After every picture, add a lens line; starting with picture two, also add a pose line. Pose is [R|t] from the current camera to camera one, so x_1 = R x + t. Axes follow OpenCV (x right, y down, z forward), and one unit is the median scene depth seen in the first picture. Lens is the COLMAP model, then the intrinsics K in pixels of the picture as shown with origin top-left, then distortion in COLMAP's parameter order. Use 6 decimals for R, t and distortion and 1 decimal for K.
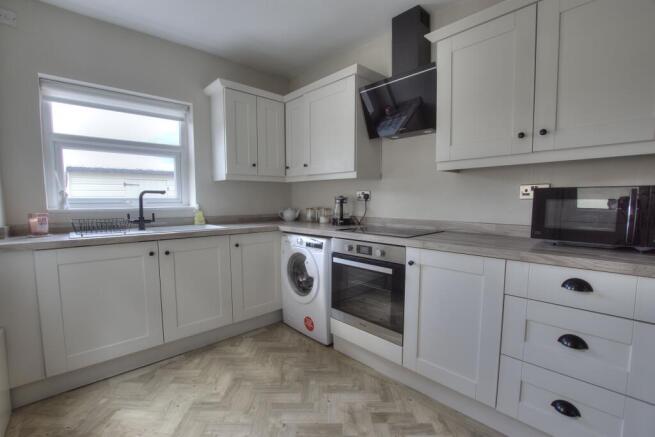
lens RADIAL K [[287.4, 0, 325.7], [0, 287.4, 223.0], [0, 0, 1]] dist [-0.022827, 0.001923]
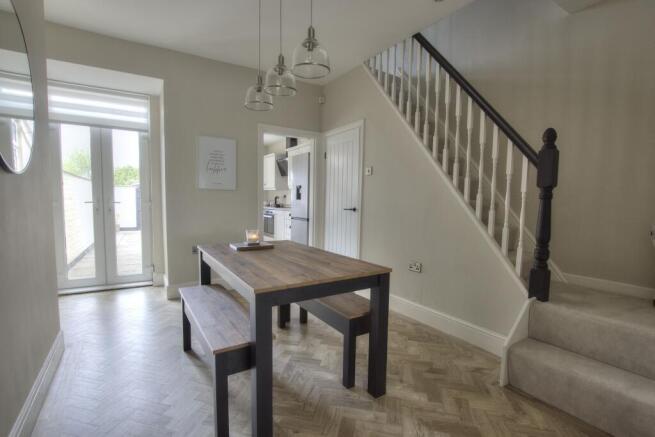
lens RADIAL K [[308.2, 0, 326.5], [0, 308.2, 219.7], [0, 0, 1]] dist [-0.018688, 0.000152]
pose [[0.982389, 0.027639, -0.184790, 1.402470], [-0.030363, 0.999468, -0.011927, 0.194557], [0.184362, 0.017328, 0.982706, -2.314669]]
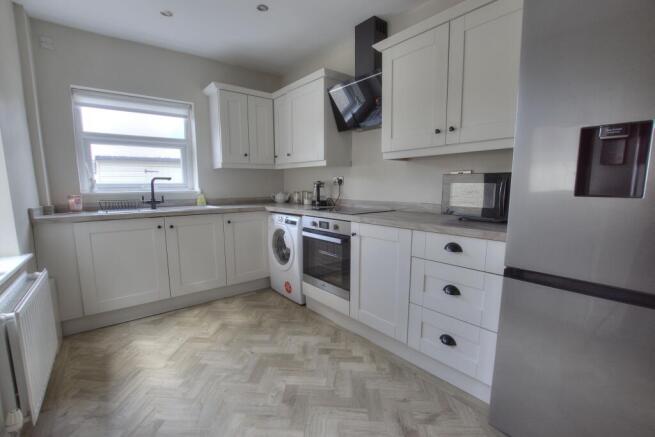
lens RADIAL K [[287.4, 0, 324.5], [0, 287.4, 221.8], [0, 0, 1]] dist [-0.022827, 0.001923]
pose [[0.997565, 0.006446, -0.069440, 0.211906], [-0.003106, 0.998838, 0.048096, 0.019598], [0.069669, -0.047764, 0.996426, -0.217428]]
